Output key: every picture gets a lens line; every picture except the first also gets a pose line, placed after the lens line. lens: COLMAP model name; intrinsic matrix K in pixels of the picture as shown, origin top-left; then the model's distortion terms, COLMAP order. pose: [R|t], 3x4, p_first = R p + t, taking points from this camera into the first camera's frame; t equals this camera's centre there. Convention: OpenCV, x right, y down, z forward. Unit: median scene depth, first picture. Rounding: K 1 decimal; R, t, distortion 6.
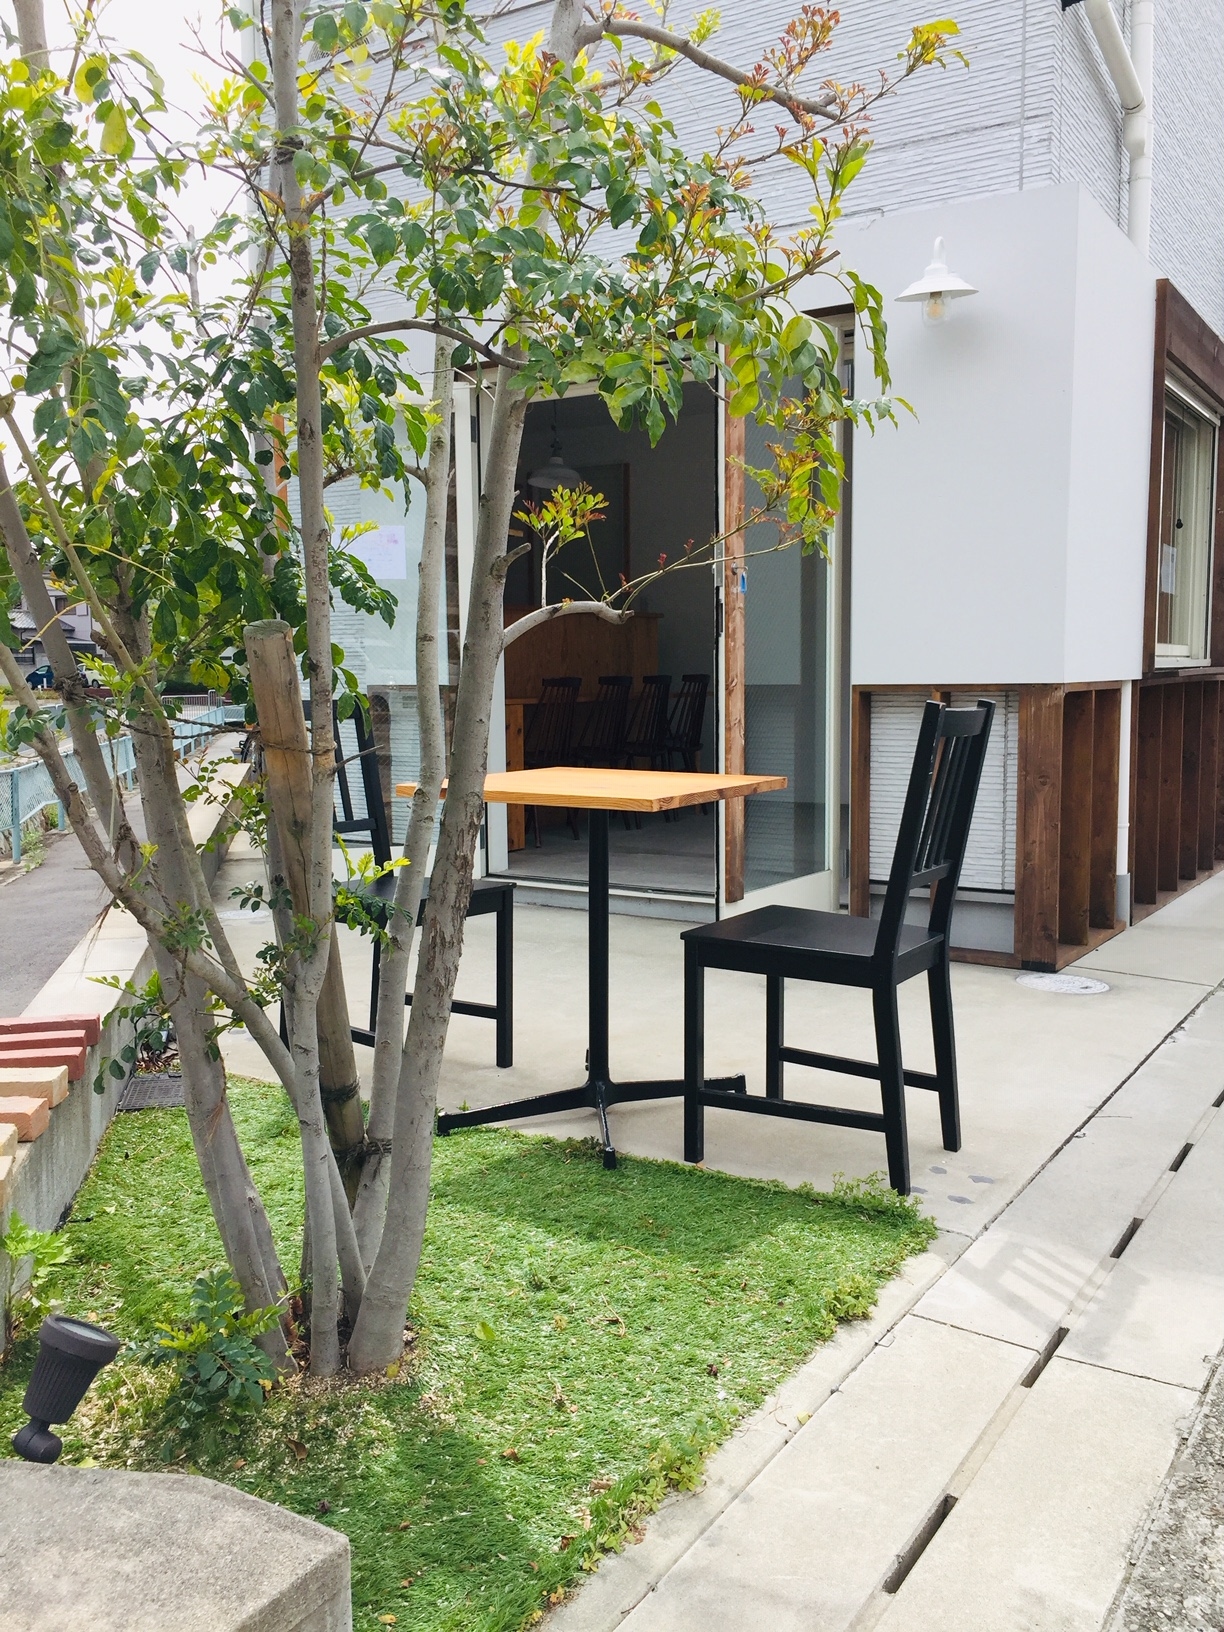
lens RADIAL K [[1392.5, 0, 612.0], [0, 1392.5, 816.0], [0, 0, 1]] dist [0.049119, -0.002352]
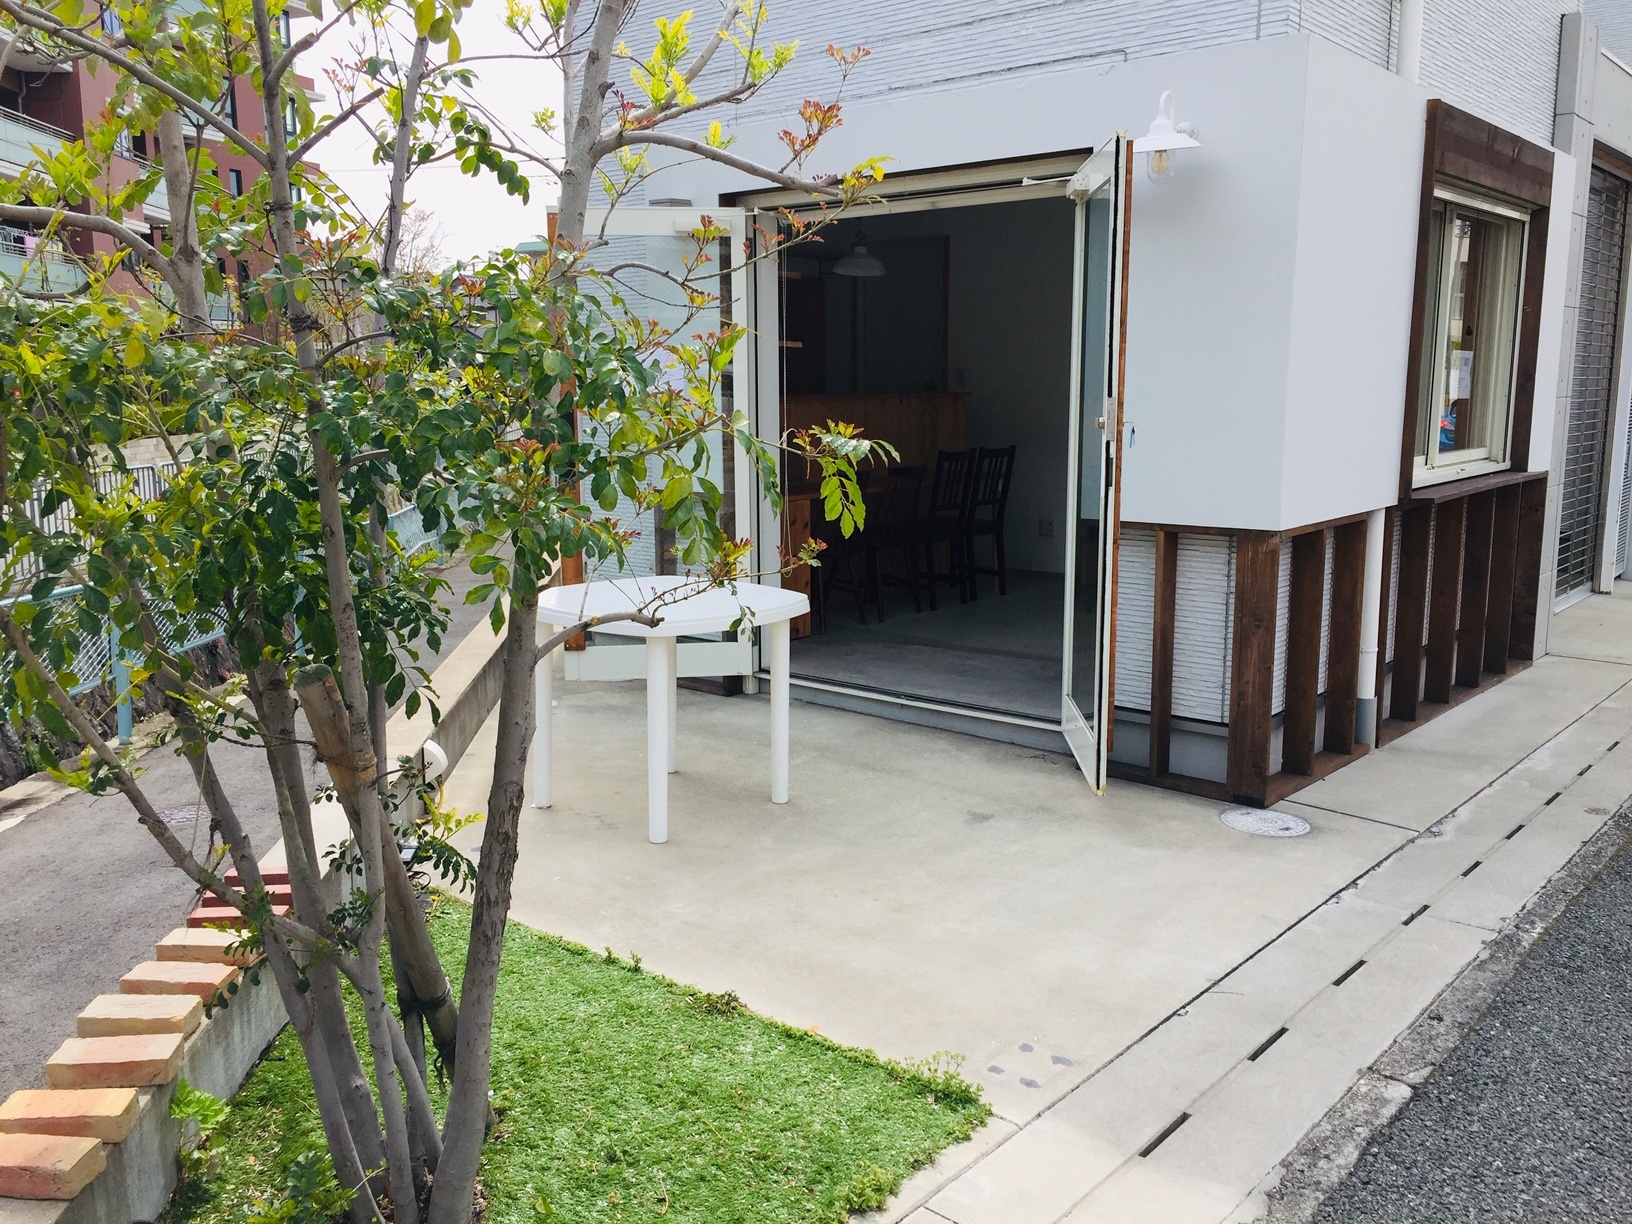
lens RADIAL K [[1380.0, 0, 816.0], [0, 1380.0, 612.0], [0, 0, 1]] dist [0.064258, 0.003189]
pose [[0.991048, 0.024966, -0.131151, 0.122297], [-0.016836, 0.997888, 0.062738, -0.094414], [0.132440, -0.059969, 0.989375, -0.054212]]
